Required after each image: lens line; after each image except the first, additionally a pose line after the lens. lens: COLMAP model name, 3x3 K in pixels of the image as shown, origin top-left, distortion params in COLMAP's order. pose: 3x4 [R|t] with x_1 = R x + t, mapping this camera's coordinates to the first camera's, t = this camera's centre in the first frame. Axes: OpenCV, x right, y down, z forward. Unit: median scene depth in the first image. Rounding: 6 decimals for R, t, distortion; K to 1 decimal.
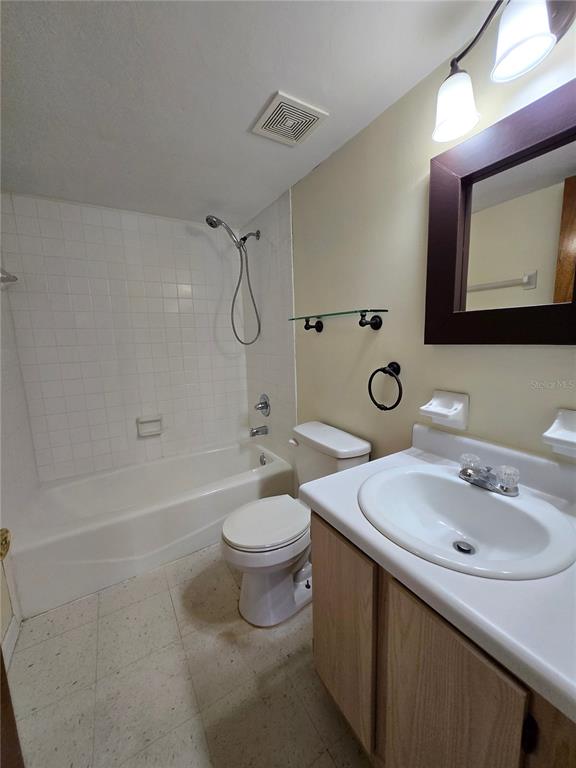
lens RADIAL K [[300.3, 0, 291.9], [0, 300.3, 382.7], [0, 0, 1]] dist [0.009015, -0.002210]
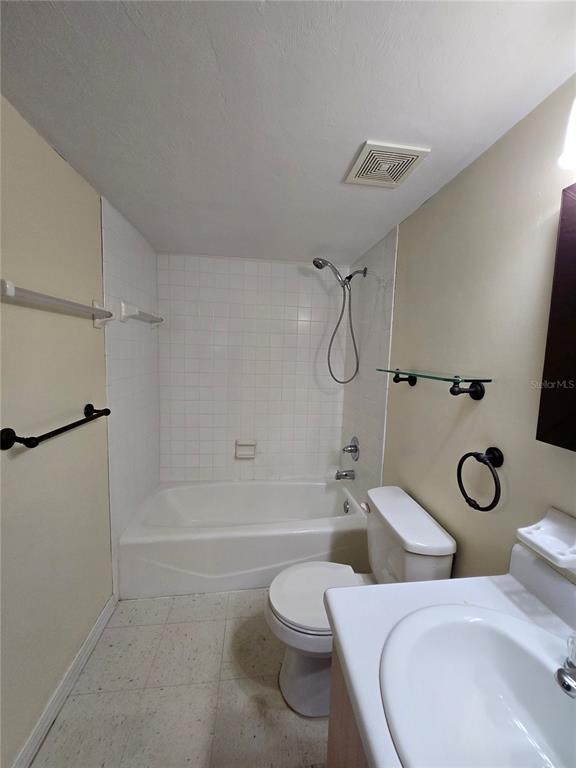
lens RADIAL K [[300.3, 0, 290.7], [0, 300.3, 385.6], [0, 0, 1]] dist [0.009015, -0.002210]
pose [[0.911942, 0.101023, -0.397689, 0.139657], [-0.120204, 0.992470, -0.023529, -0.128827], [0.392317, 0.069261, 0.917219, 0.084856]]
